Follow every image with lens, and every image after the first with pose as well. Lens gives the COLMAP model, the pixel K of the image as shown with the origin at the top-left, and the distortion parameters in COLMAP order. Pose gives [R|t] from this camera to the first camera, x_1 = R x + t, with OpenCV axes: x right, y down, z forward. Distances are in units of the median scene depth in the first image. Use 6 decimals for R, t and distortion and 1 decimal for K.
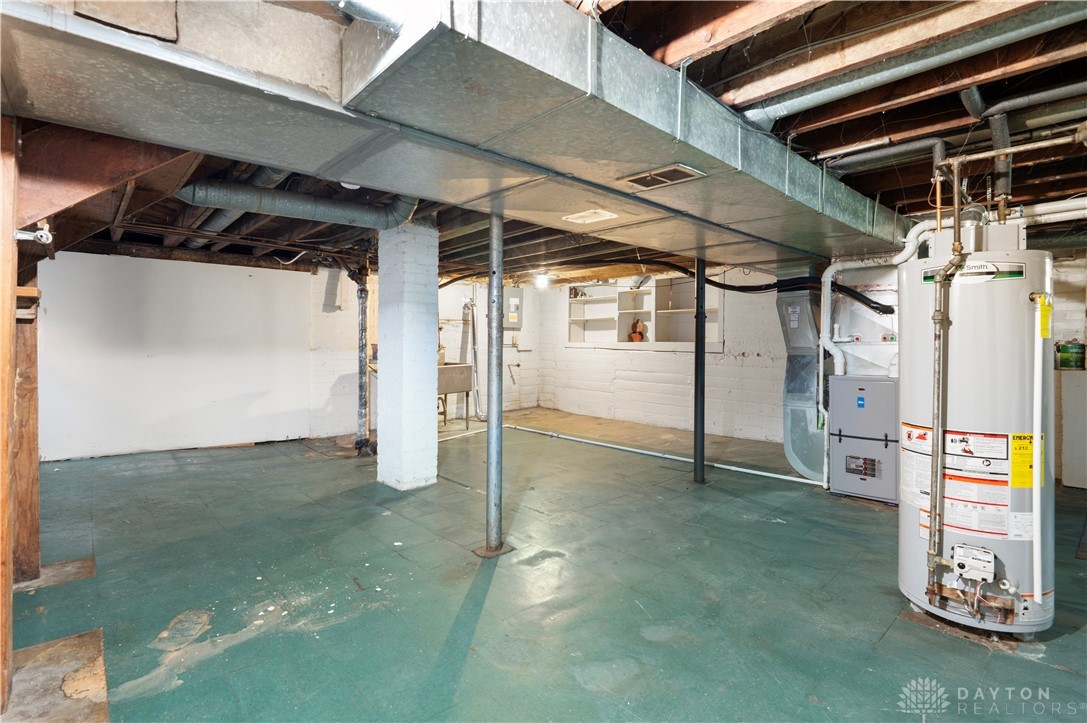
lens RADIAL K [[507.2, 0, 526.3], [0, 507.2, 344.6], [0, 0, 1]] dist [-0.012978, -0.002693]
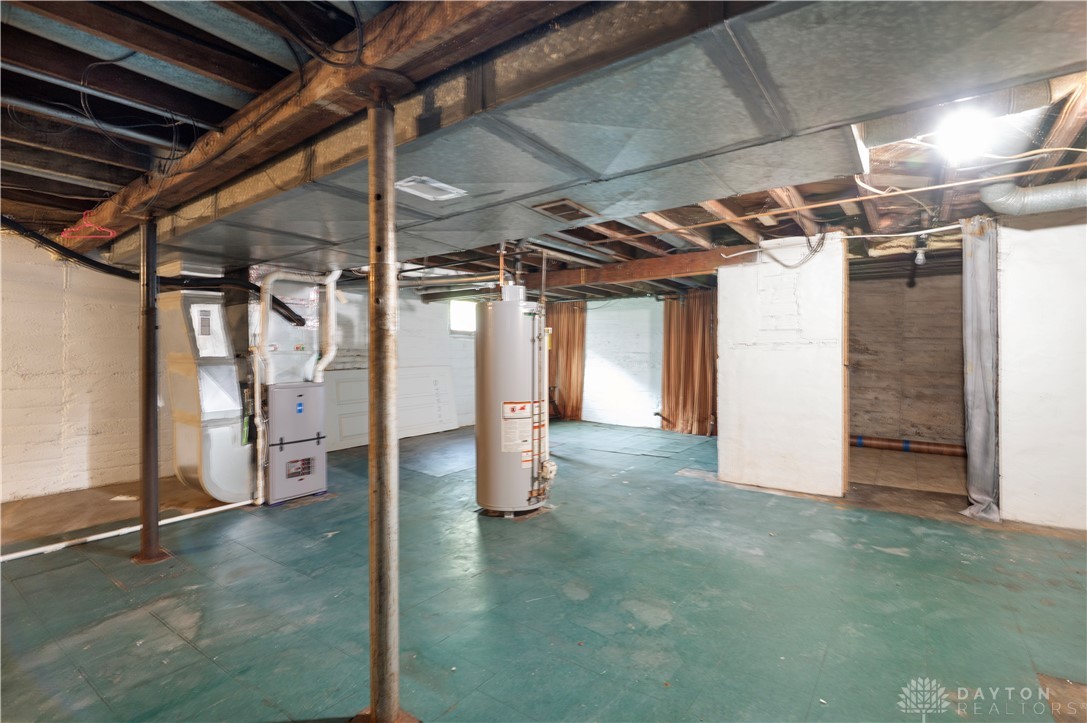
lens RADIAL K [[507.2, 0, 543.7], [0, 507.2, 355.9], [0, 0, 1]] dist [-0.012978, -0.002693]
pose [[-0.205959, -0.008661, 0.978522, -0.333670], [0.005404, 0.999936, 0.009988, -0.002170], [-0.978546, 0.007345, -0.205898, 0.491078]]
